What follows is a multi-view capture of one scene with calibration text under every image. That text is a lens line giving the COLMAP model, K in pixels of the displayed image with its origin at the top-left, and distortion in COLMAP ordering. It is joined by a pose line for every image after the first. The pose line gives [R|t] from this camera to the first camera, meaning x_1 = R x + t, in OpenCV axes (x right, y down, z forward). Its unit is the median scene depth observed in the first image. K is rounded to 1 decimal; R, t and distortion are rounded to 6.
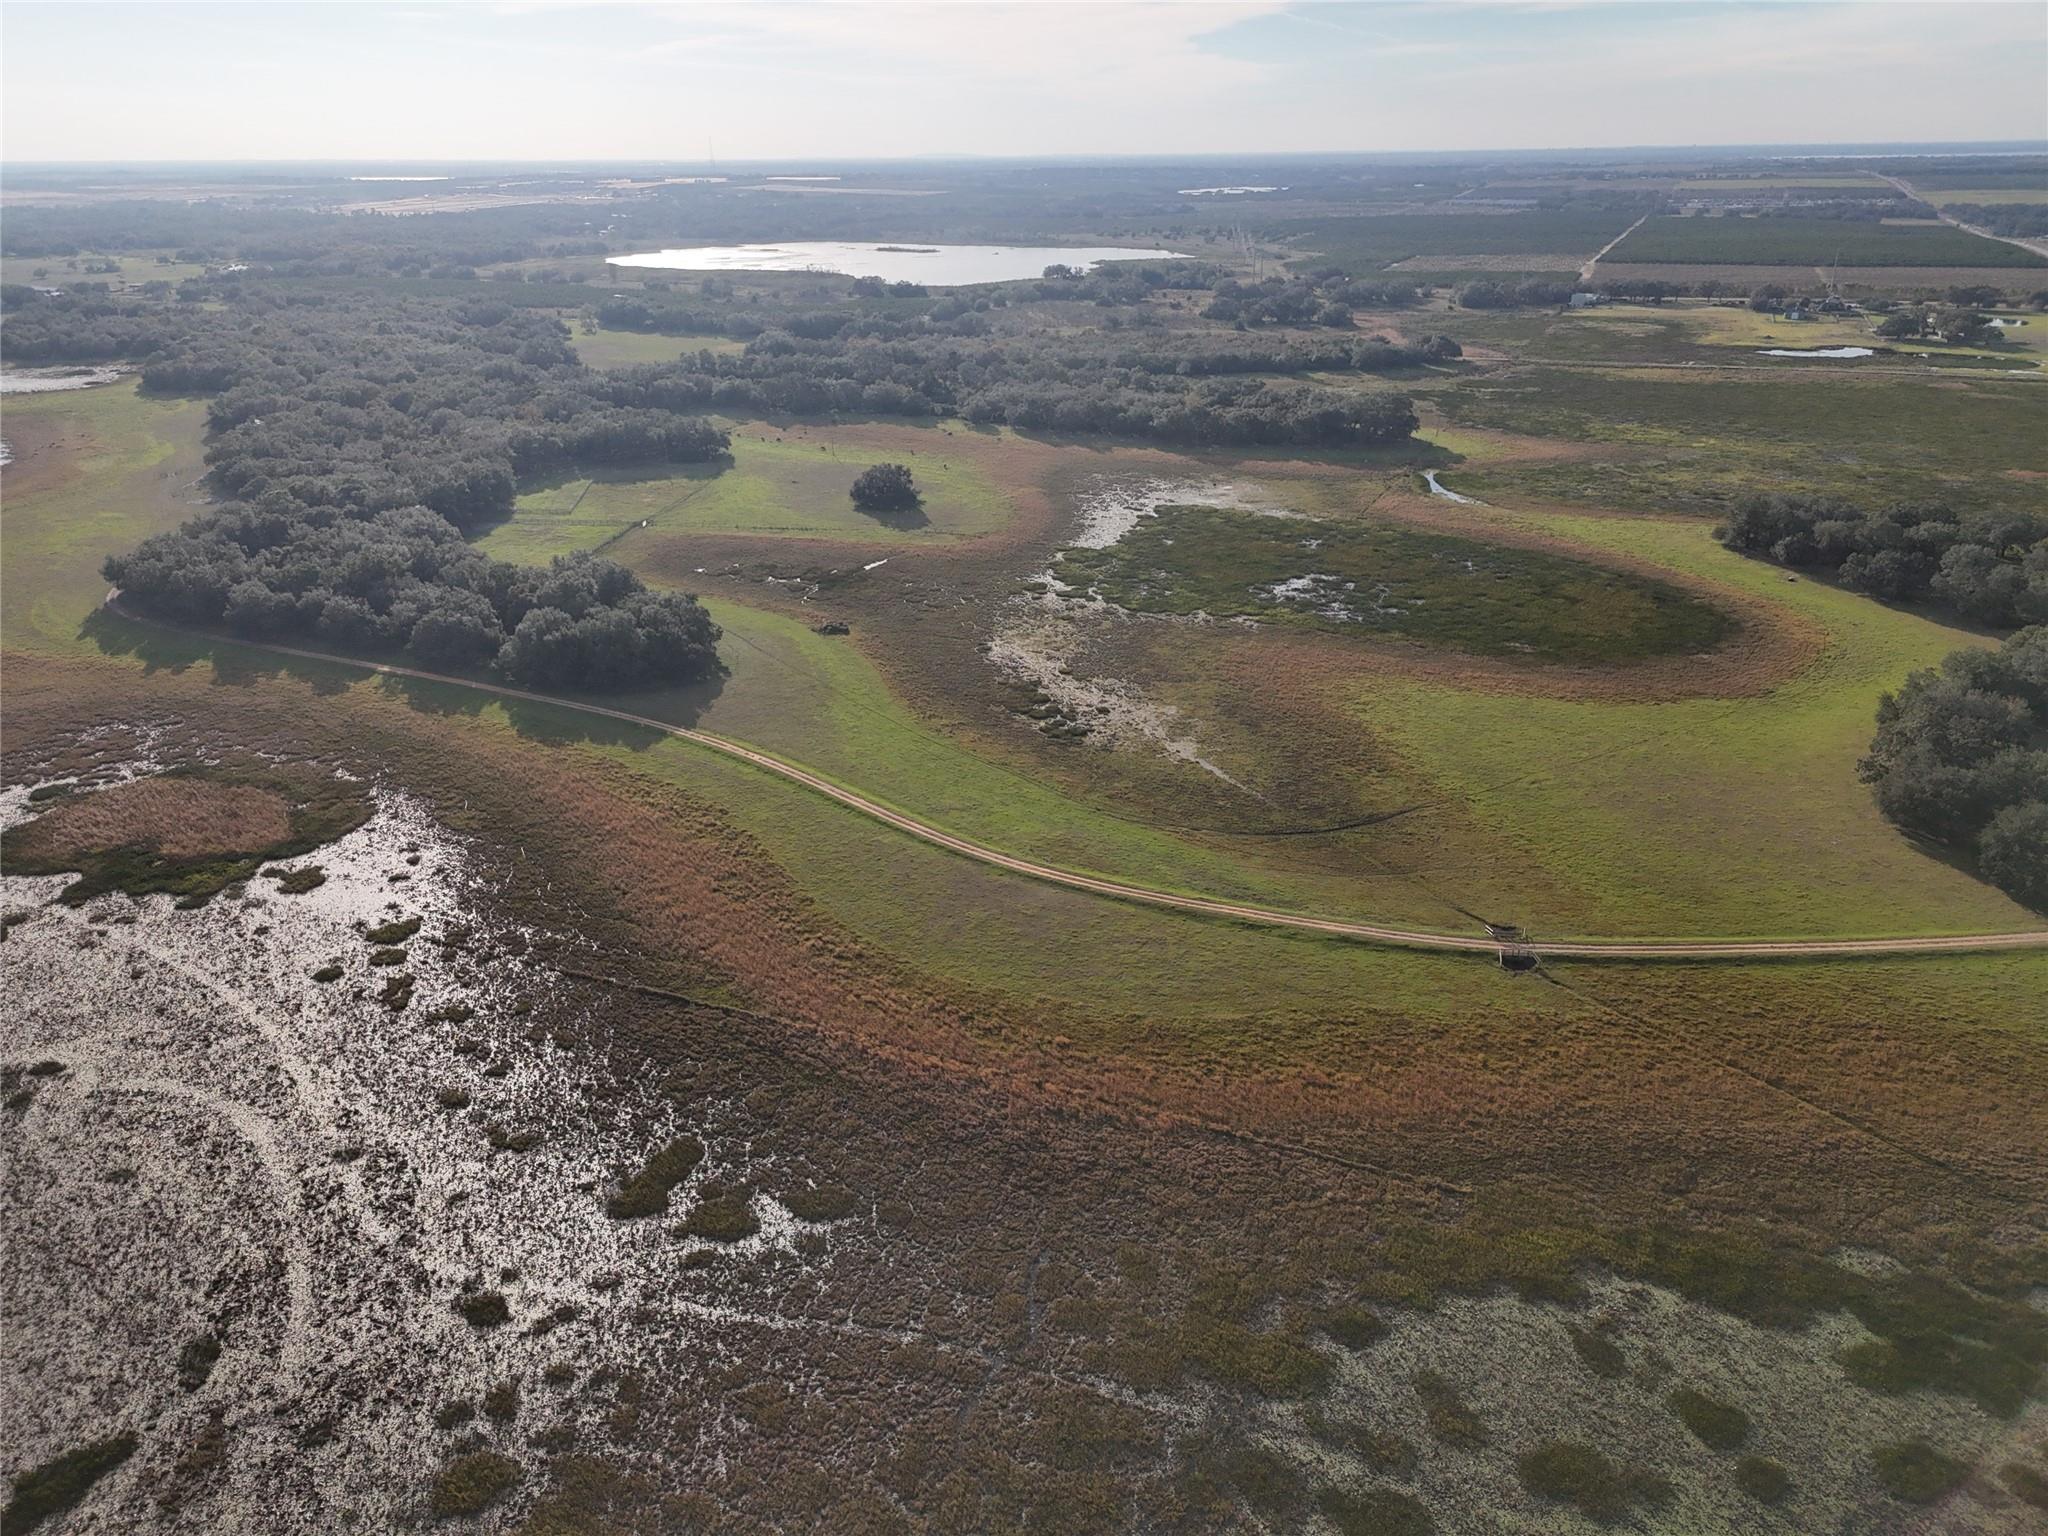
lens RADIAL K [[1506.2, 0, 1021.7], [0, 1506.2, 758.1], [0, 0, 1]] dist [0.076259, -0.071051]
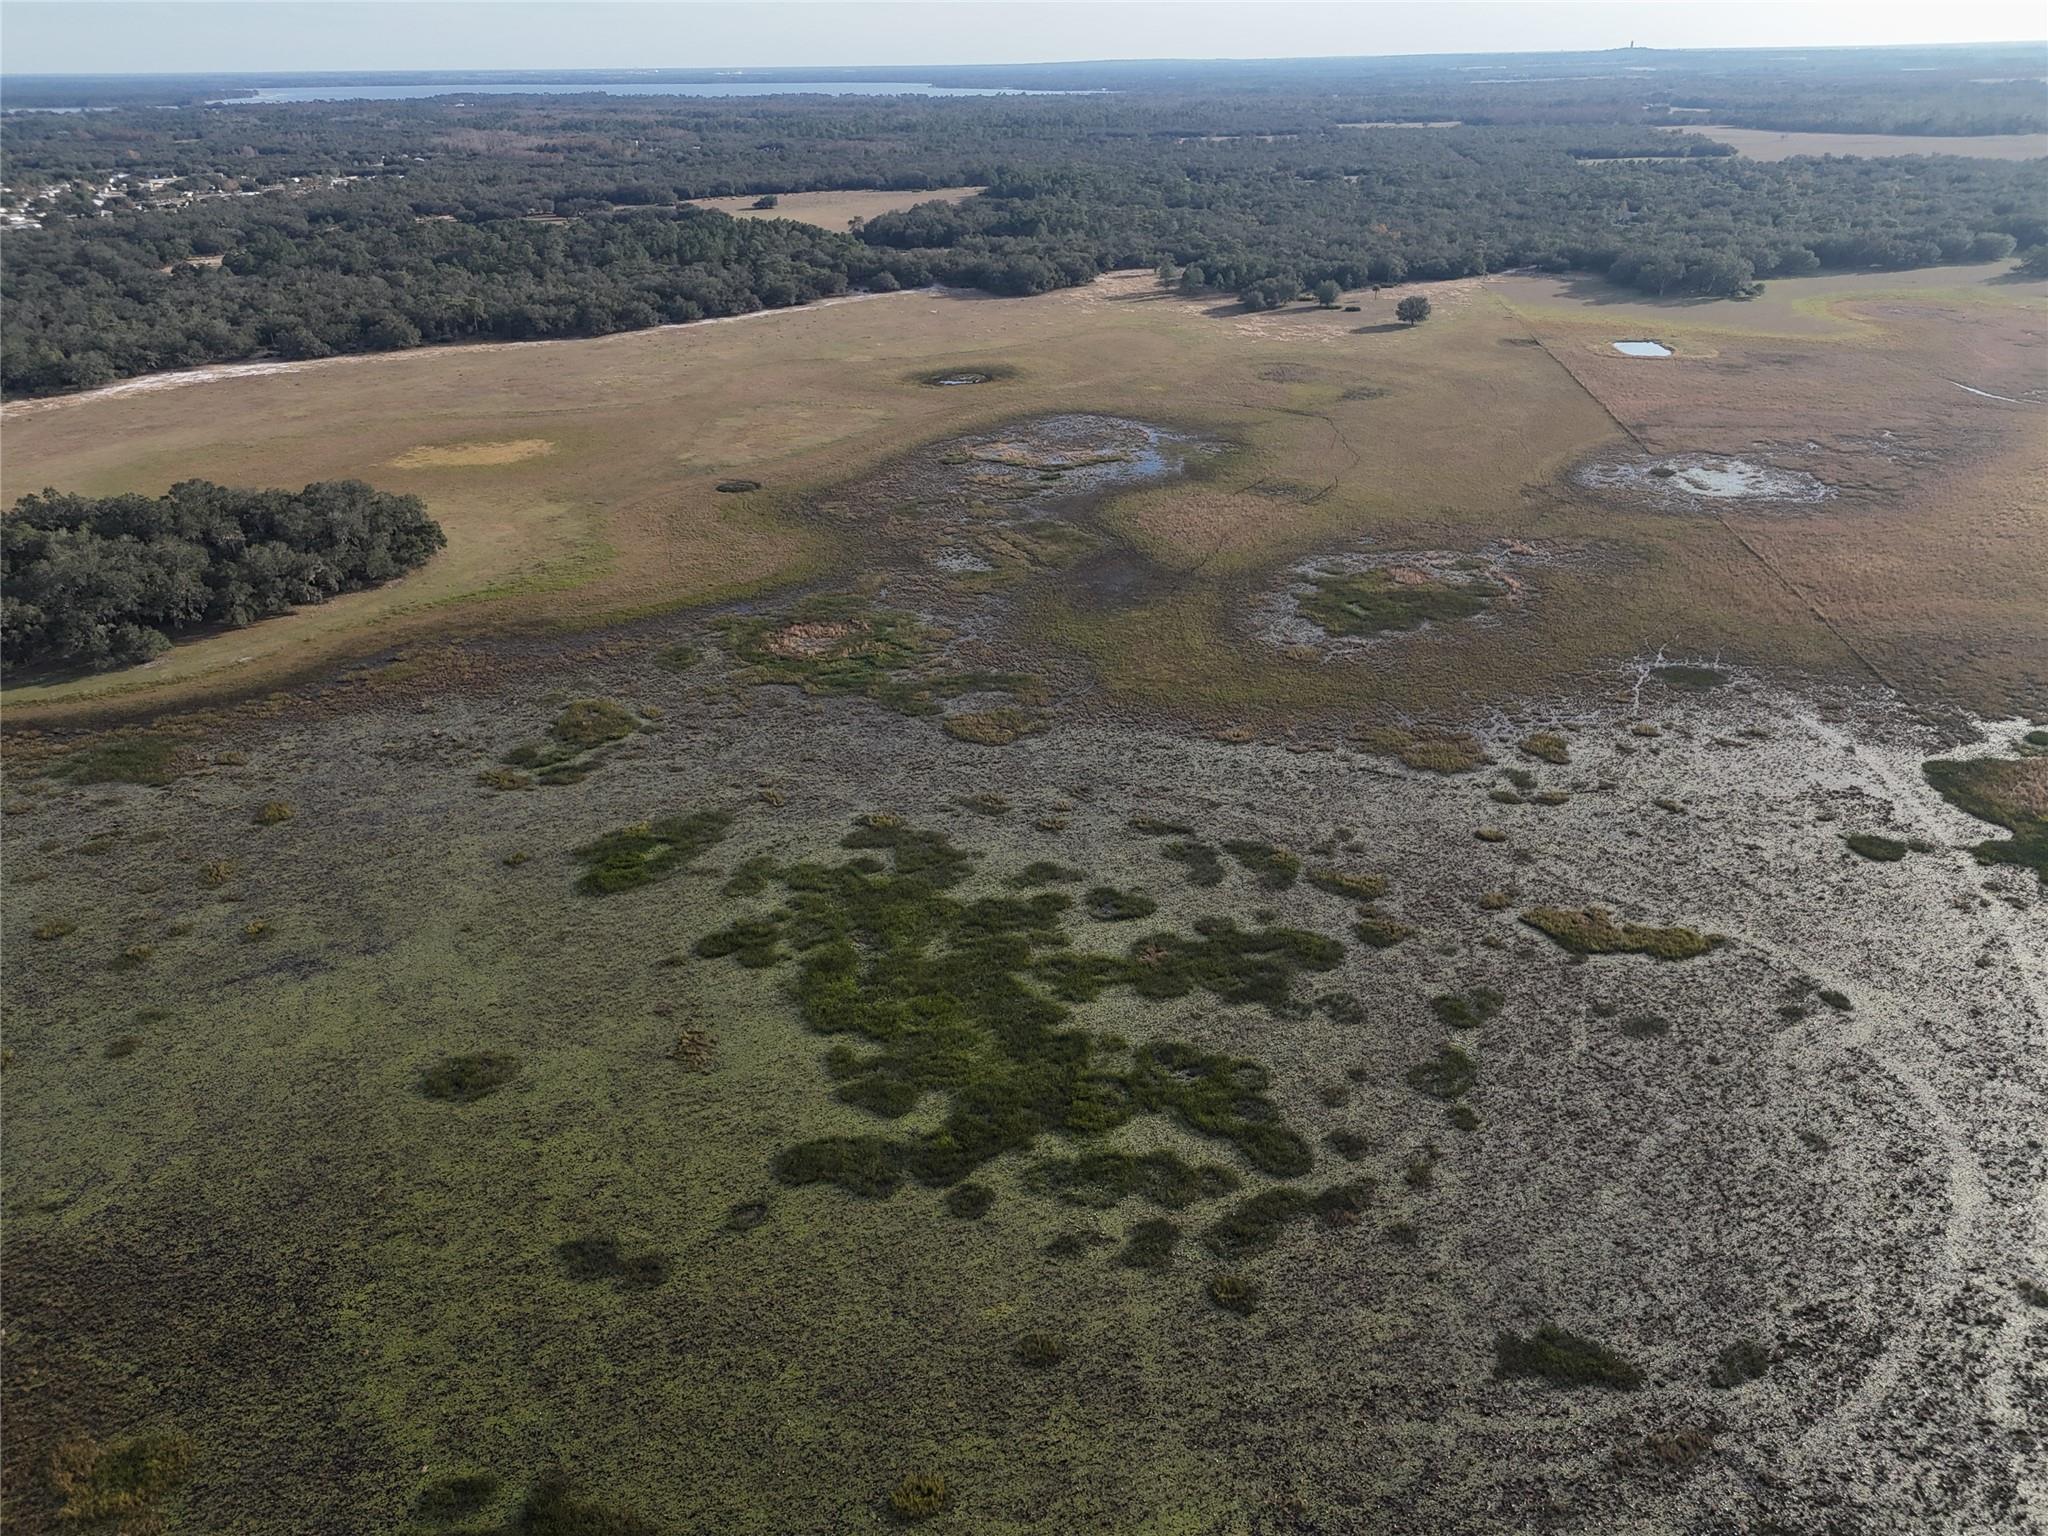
lens RADIAL K [[1506.2, 0, 1022.0], [0, 1506.2, 756.8], [0, 0, 1]] dist [0.076259, -0.071051]
pose [[0.281506, 0.406402, -0.869248, 0.000458], [-0.345597, 0.888029, 0.303261, -0.074935], [0.895163, 0.215039, 0.390436, 0.188505]]
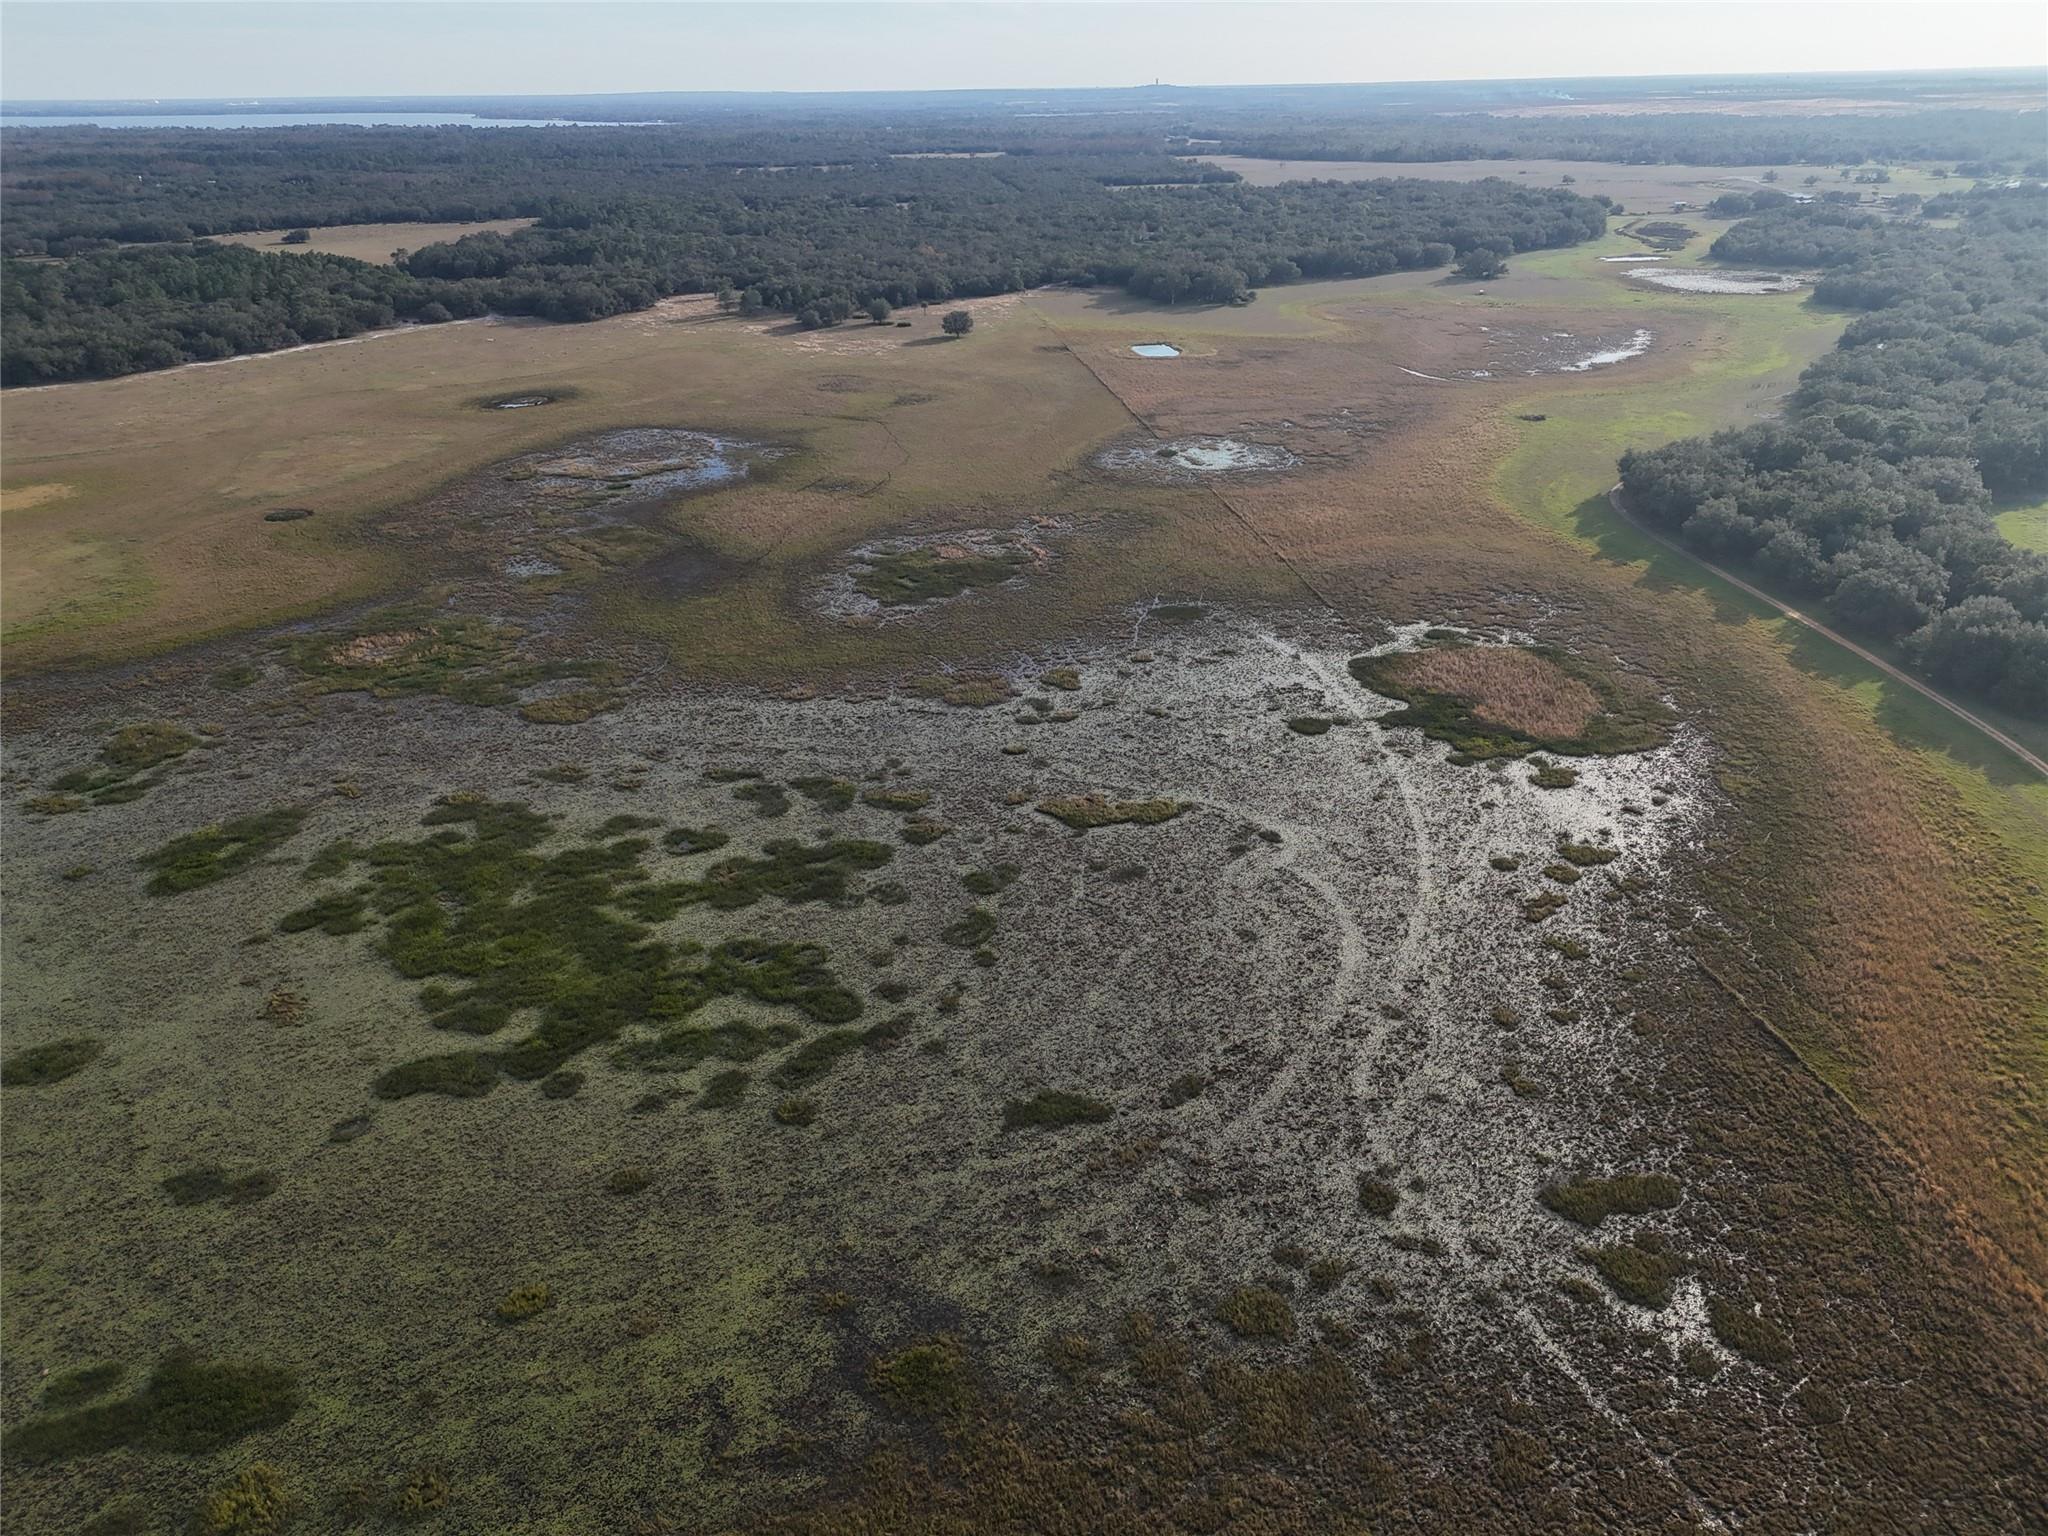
lens RADIAL K [[1506.2, 0, 1021.4], [0, 1506.2, 751.8], [0, 0, 1]] dist [0.076259, -0.071051]
pose [[0.521541, 0.345862, -0.779983, 0.264690], [-0.308380, 0.928771, 0.205638, -0.070195], [0.795548, 0.133282, 0.591049, 0.177108]]
